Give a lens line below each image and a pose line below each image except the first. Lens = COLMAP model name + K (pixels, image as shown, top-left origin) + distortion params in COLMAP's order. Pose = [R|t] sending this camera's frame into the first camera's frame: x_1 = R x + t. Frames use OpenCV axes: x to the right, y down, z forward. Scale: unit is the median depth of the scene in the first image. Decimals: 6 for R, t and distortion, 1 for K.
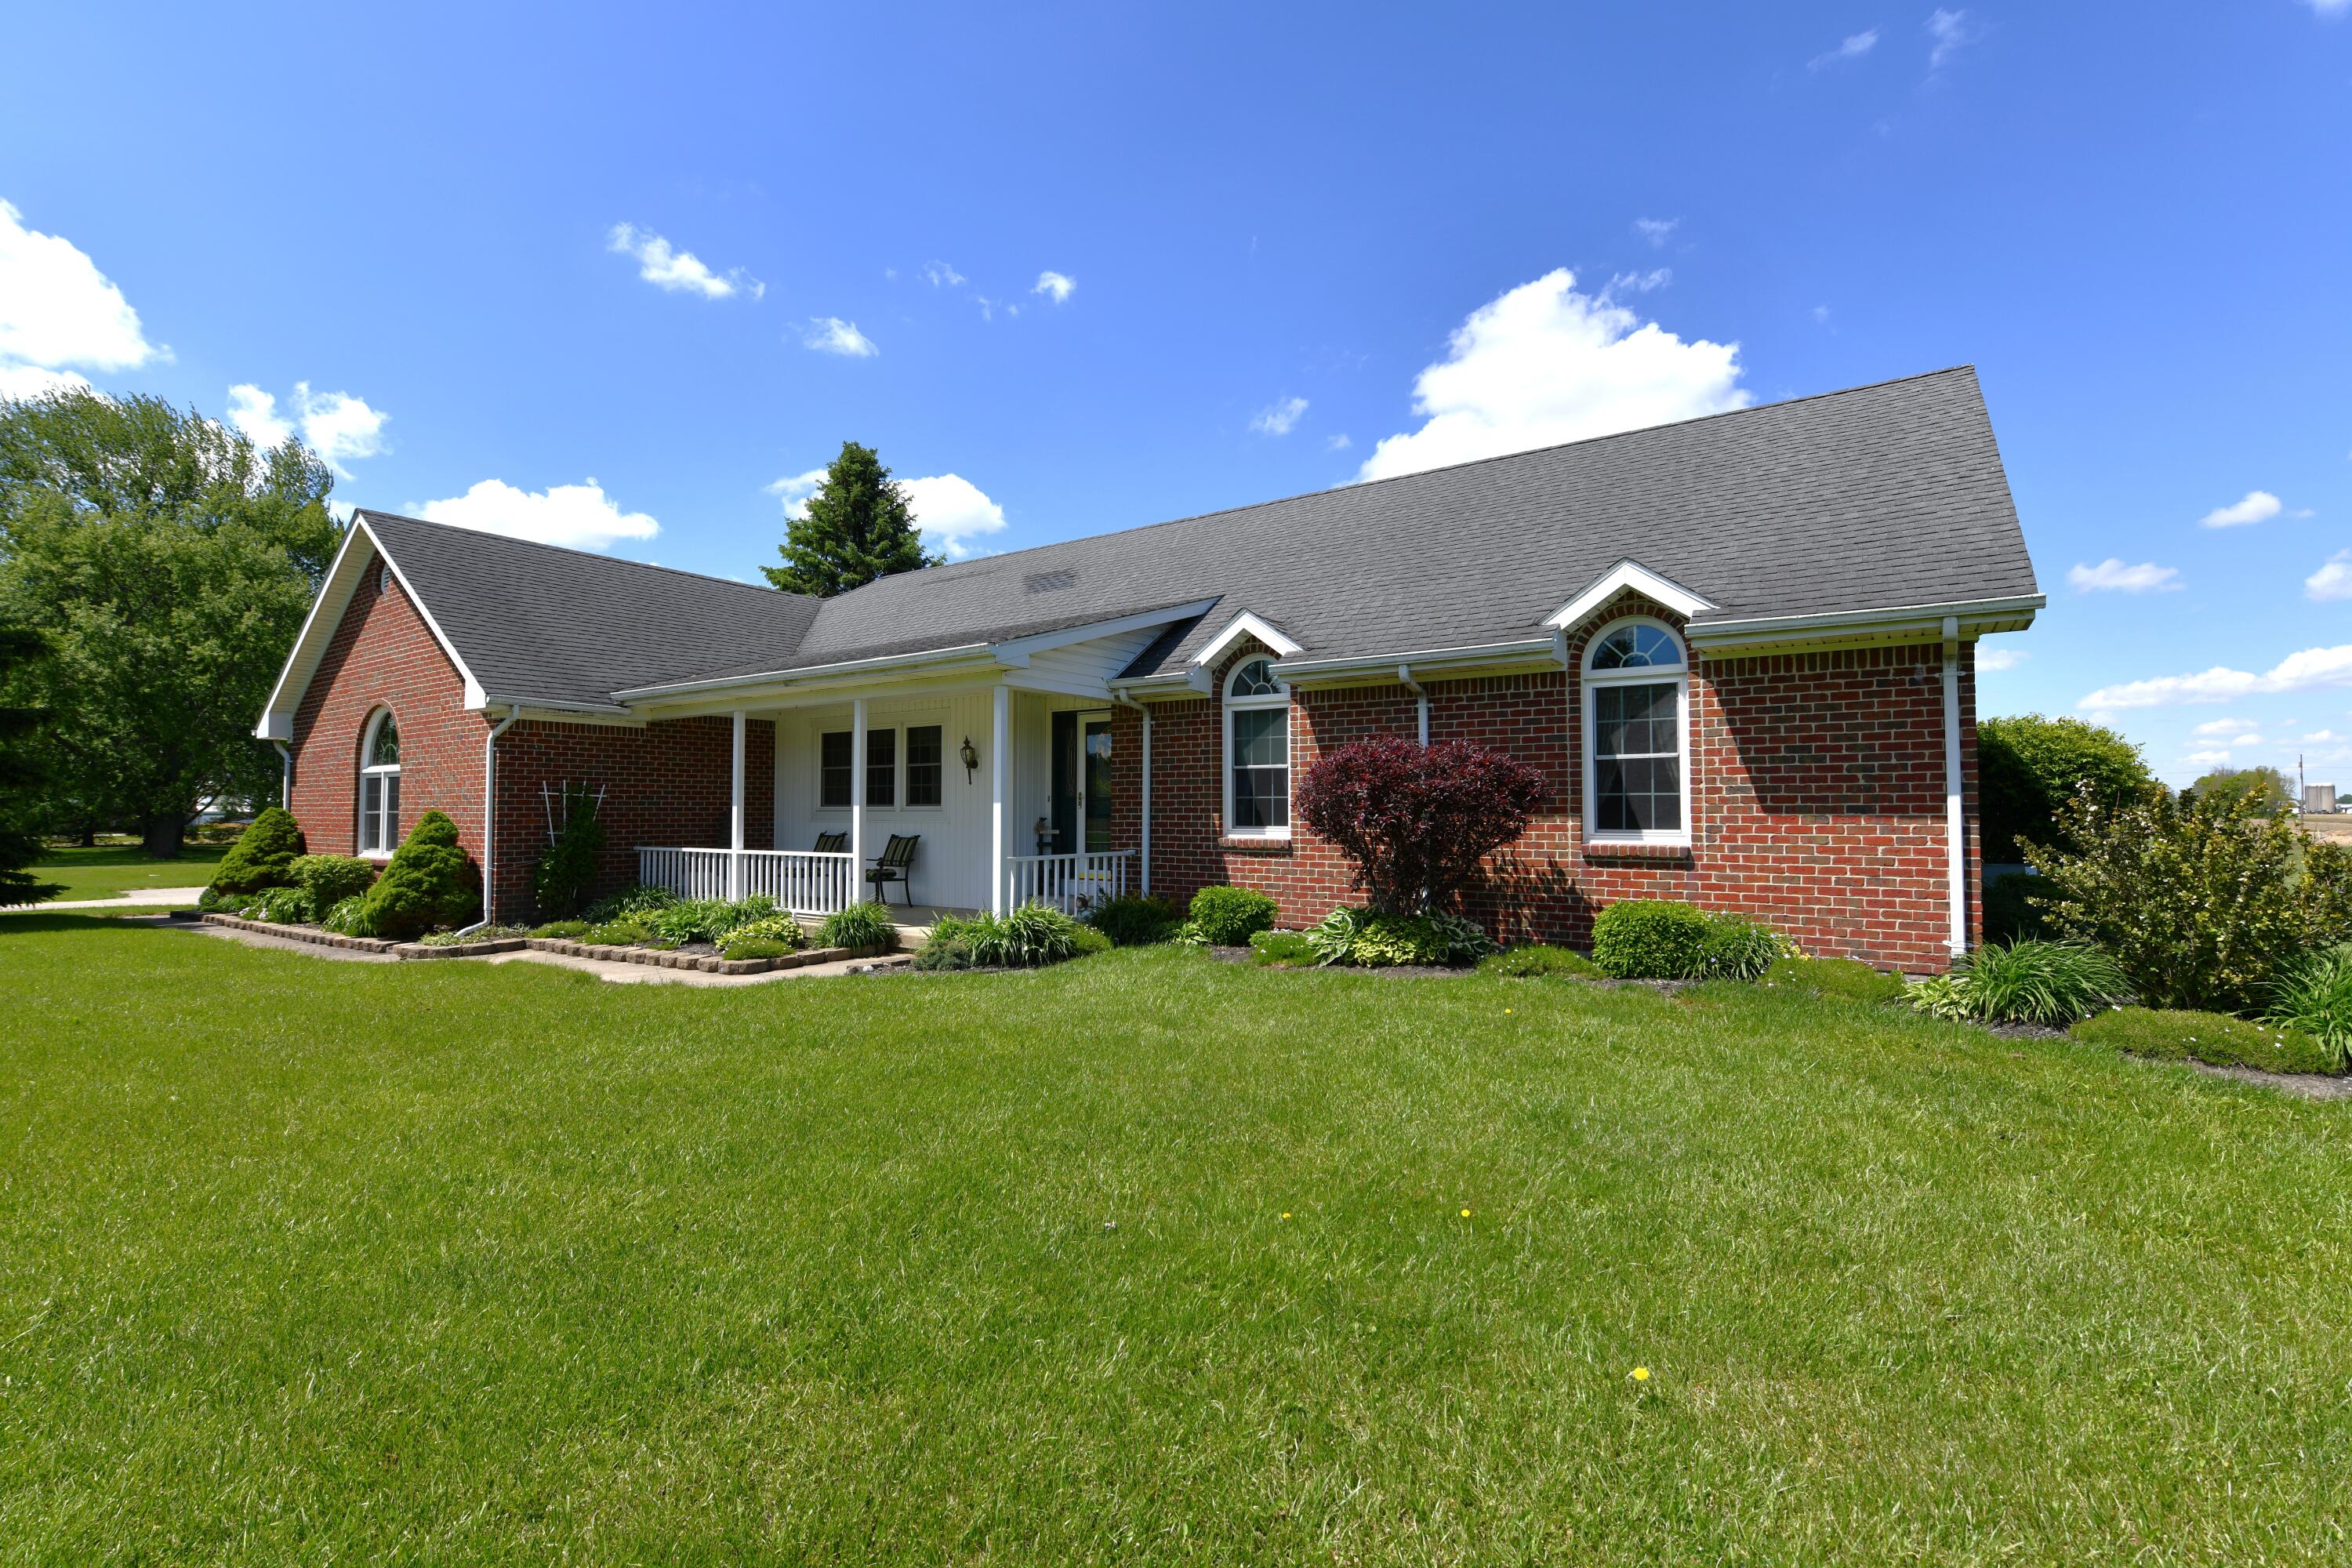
lens RADIAL K [[1025.3, 0, 1165.5], [0, 1025.3, 773.6], [0, 0, 1]] dist [-0.009584, -0.002804]
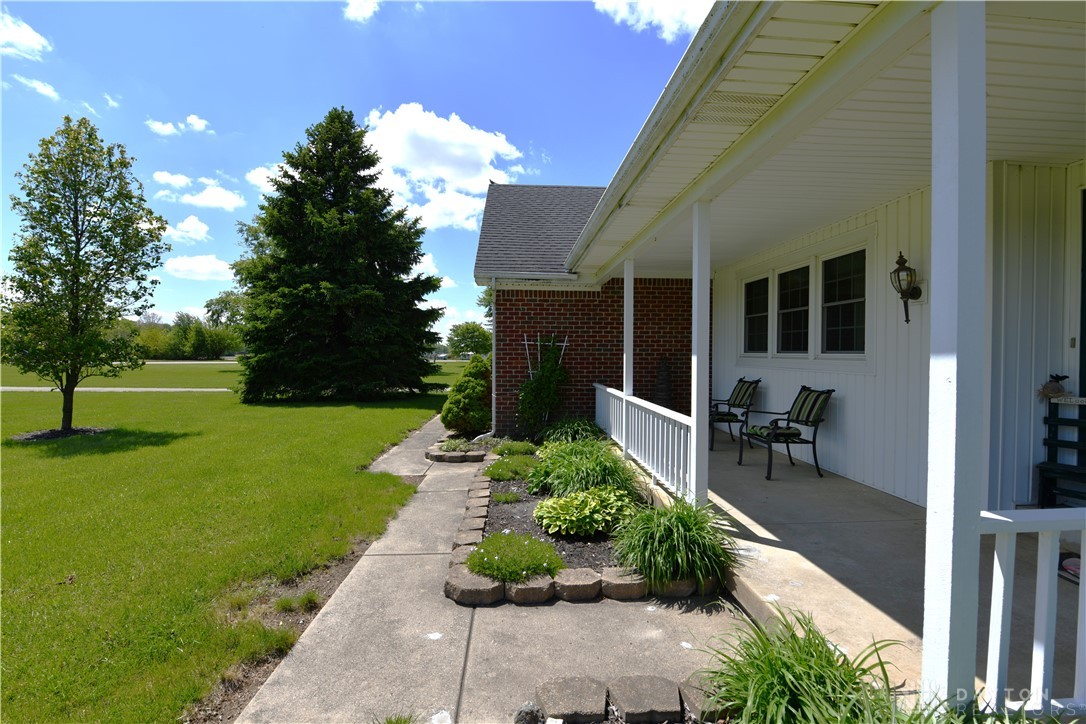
lens RADIAL K [[473.4, 0, 540.8], [0, 473.4, 360.2], [0, 0, 1]] dist [-0.009584, -0.002804]
pose [[0.617305, 0.017784, -0.786523, -0.097102], [0.024434, 0.998829, 0.041761, 0.016963], [0.786344, -0.044997, 0.616147, 0.632332]]
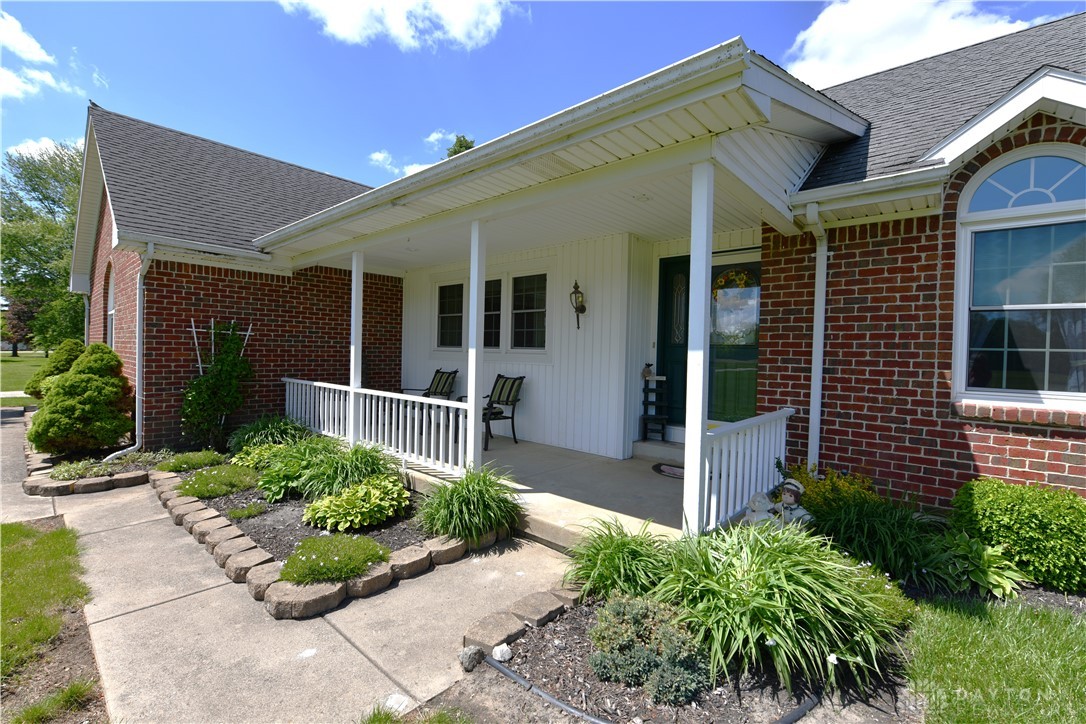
lens RADIAL K [[473.4, 0, 540.2], [0, 473.4, 359.1], [0, 0, 1]] dist [-0.009584, -0.002804]
pose [[0.991952, 0.026612, -0.123789, -0.175007], [-0.020146, 0.998381, 0.053197, 0.016712], [0.125004, -0.050275, 0.990882, 0.549663]]
